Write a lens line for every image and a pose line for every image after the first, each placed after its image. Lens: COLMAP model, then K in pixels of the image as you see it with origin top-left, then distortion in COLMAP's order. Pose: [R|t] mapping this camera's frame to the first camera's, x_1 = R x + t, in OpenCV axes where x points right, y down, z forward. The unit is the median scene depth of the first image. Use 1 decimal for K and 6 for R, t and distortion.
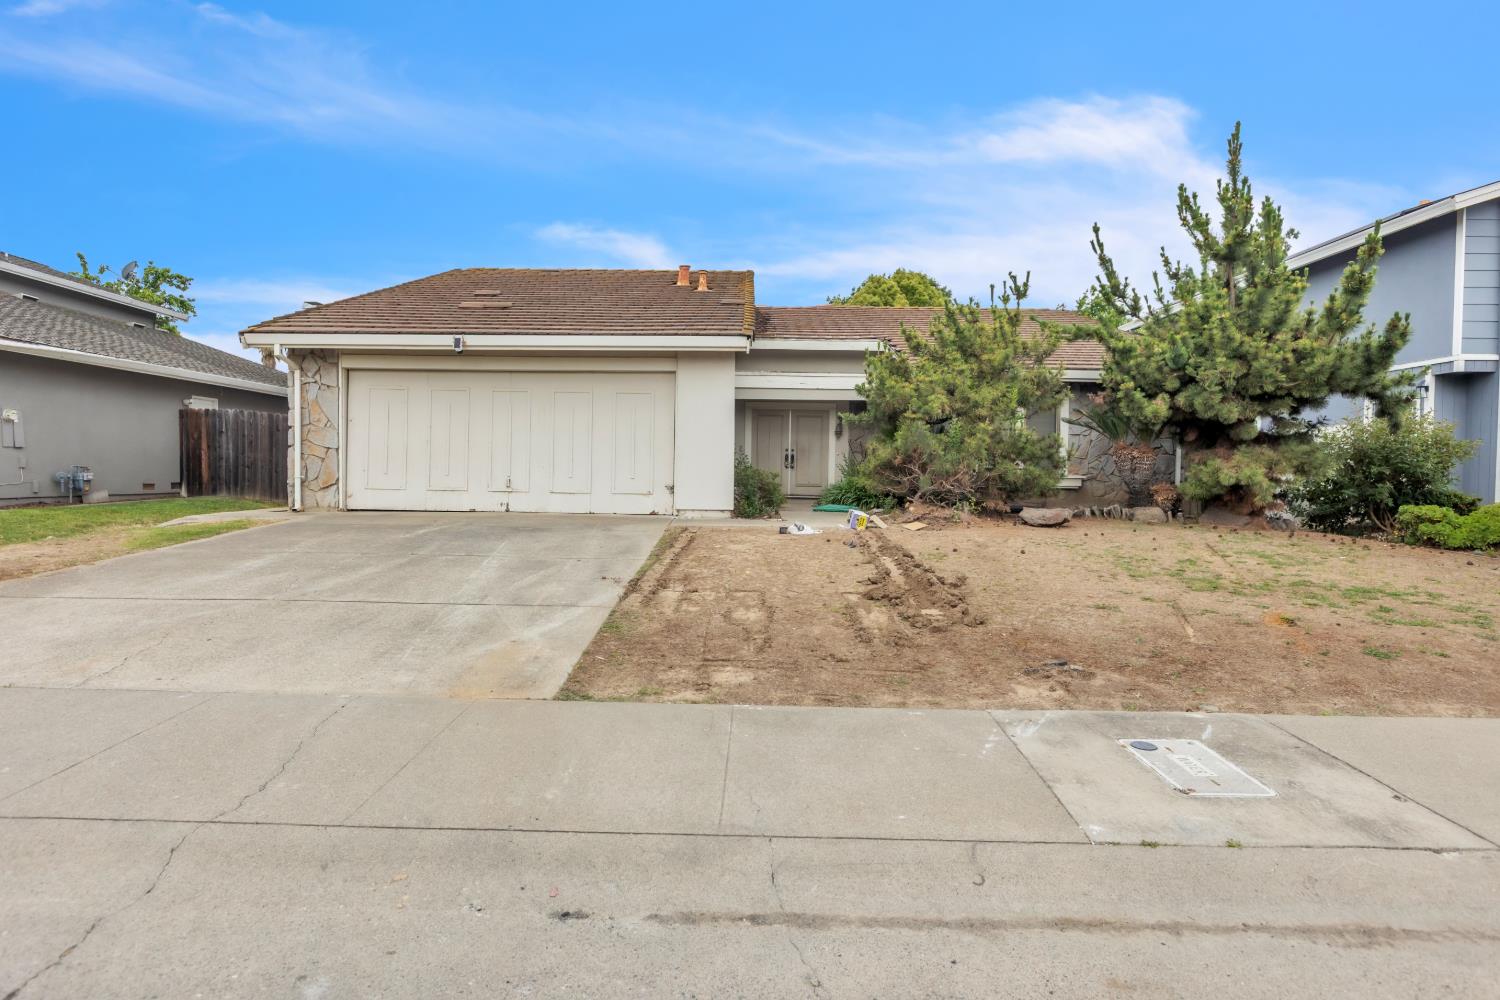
lens RADIAL K [[852.7, 0, 743.4], [0, 852.7, 499.2], [0, 0, 1]] dist [-0.000709, 0.000201]
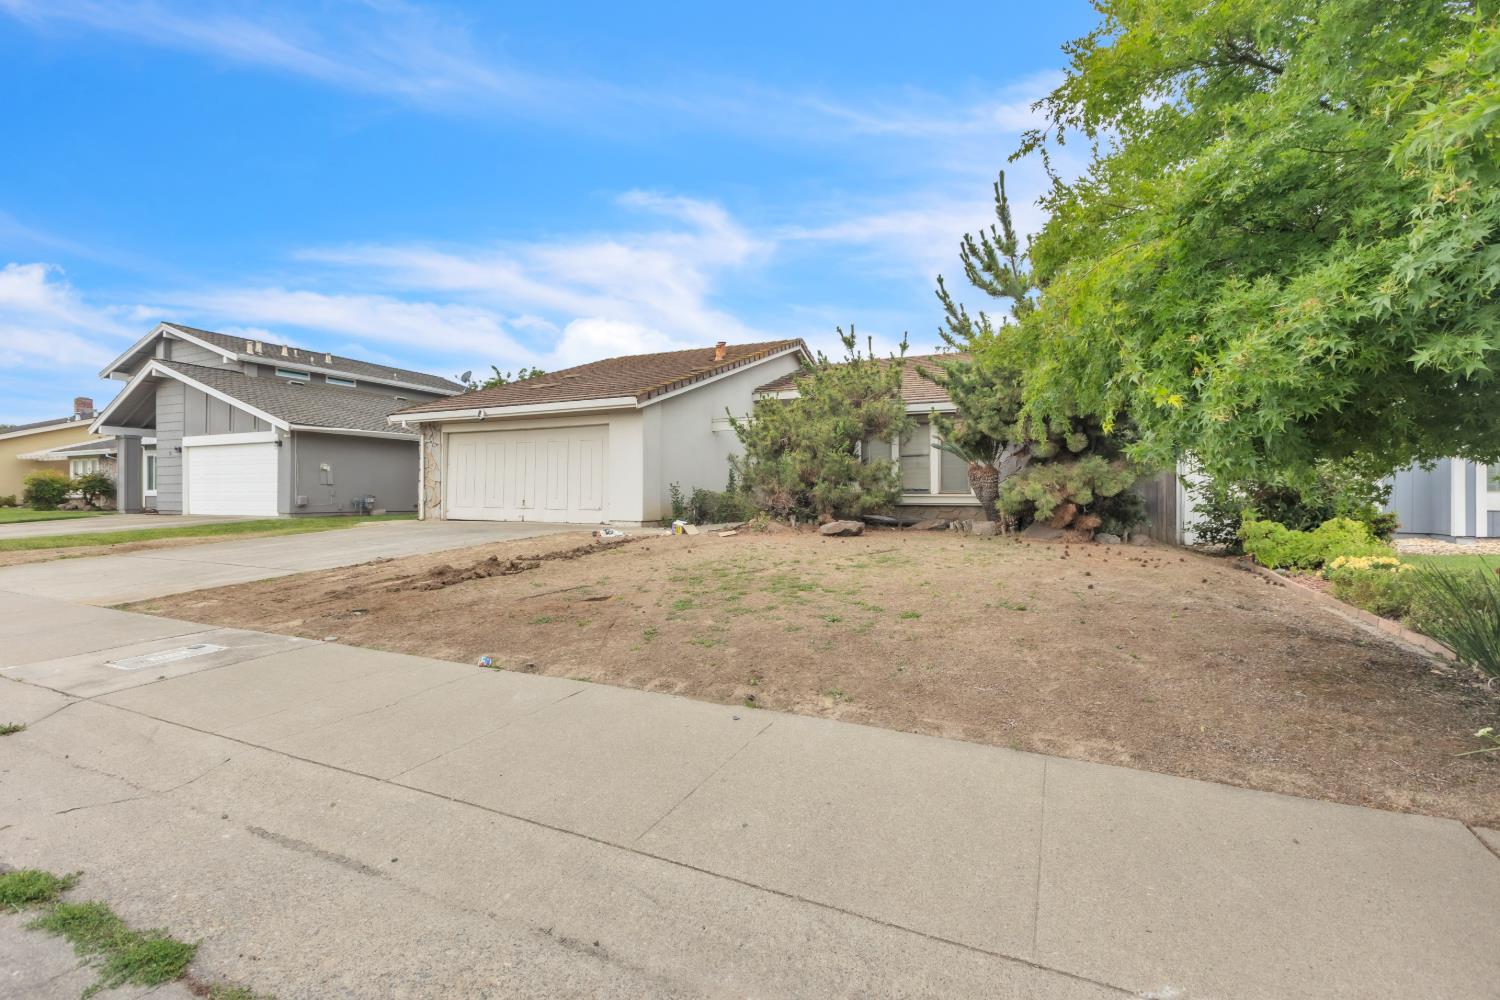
lens RADIAL K [[679.5, 0, 747.3], [0, 679.5, 501.9], [0, 0, 1]] dist [0.000608, 0.000177]
pose [[0.908873, -0.006307, -0.417026, 0.591733], [-0.004033, 0.999706, -0.023908, 0.007011], [0.417055, 0.023411, 0.908580, 0.065097]]
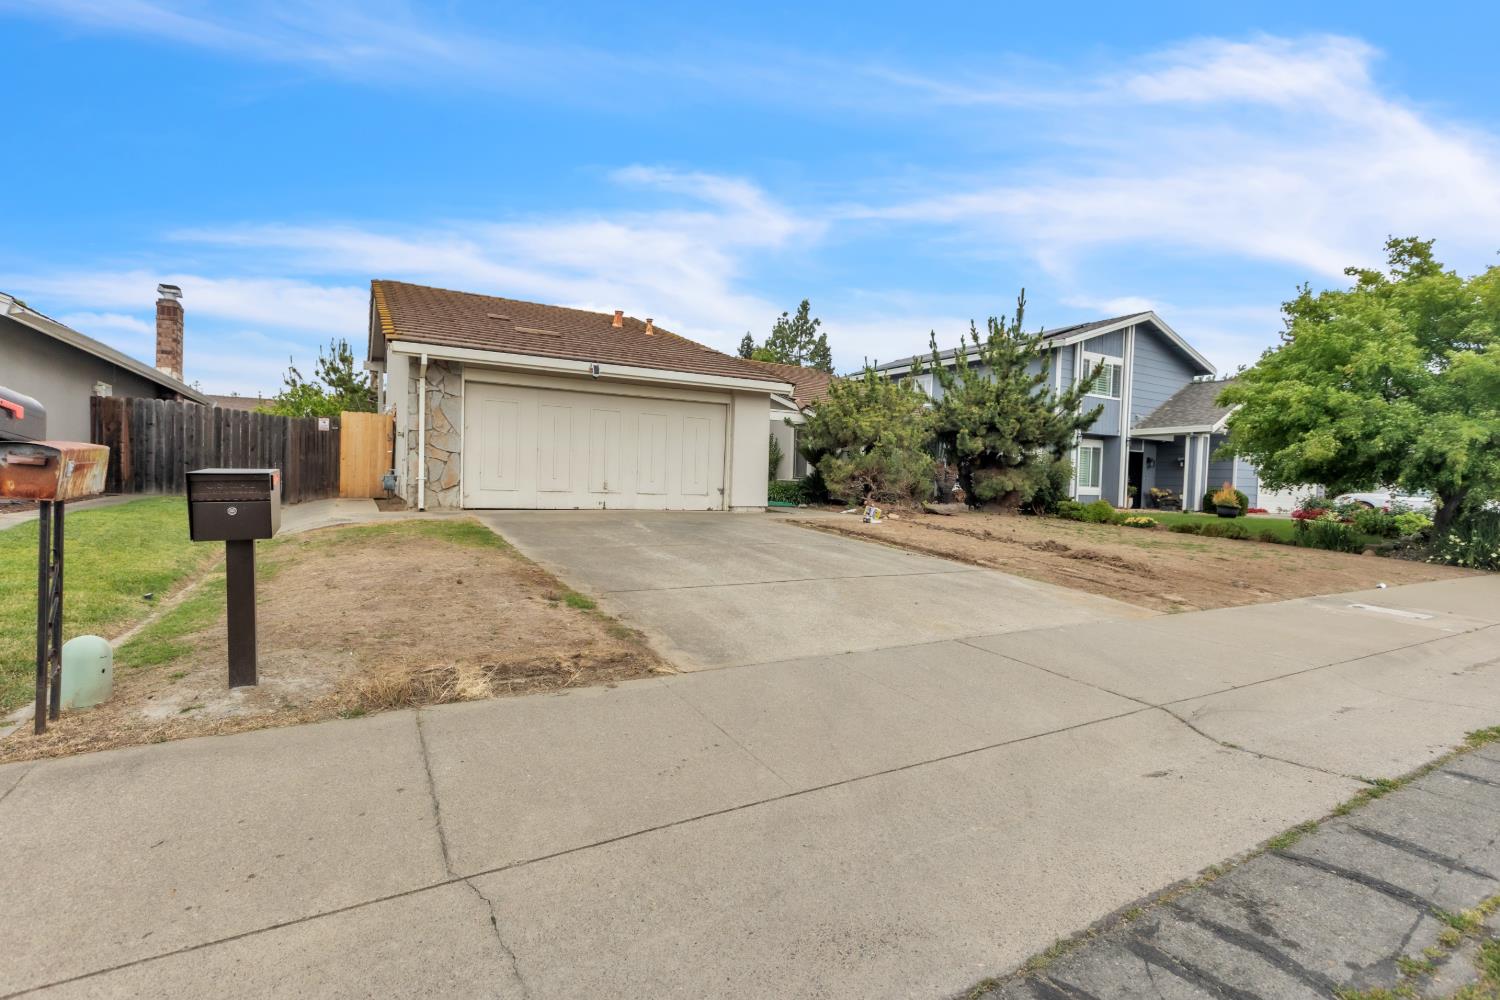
lens RADIAL K [[679.5, 0, 747.3], [0, 679.5, 501.9], [0, 0, 1]] dist [0.000608, 0.000177]
pose [[0.858064, -0.003736, 0.513530, -0.600822], [-0.002888, 0.999923, 0.012099, -0.008105], [-0.513535, -0.011865, 0.857987, 0.058979]]
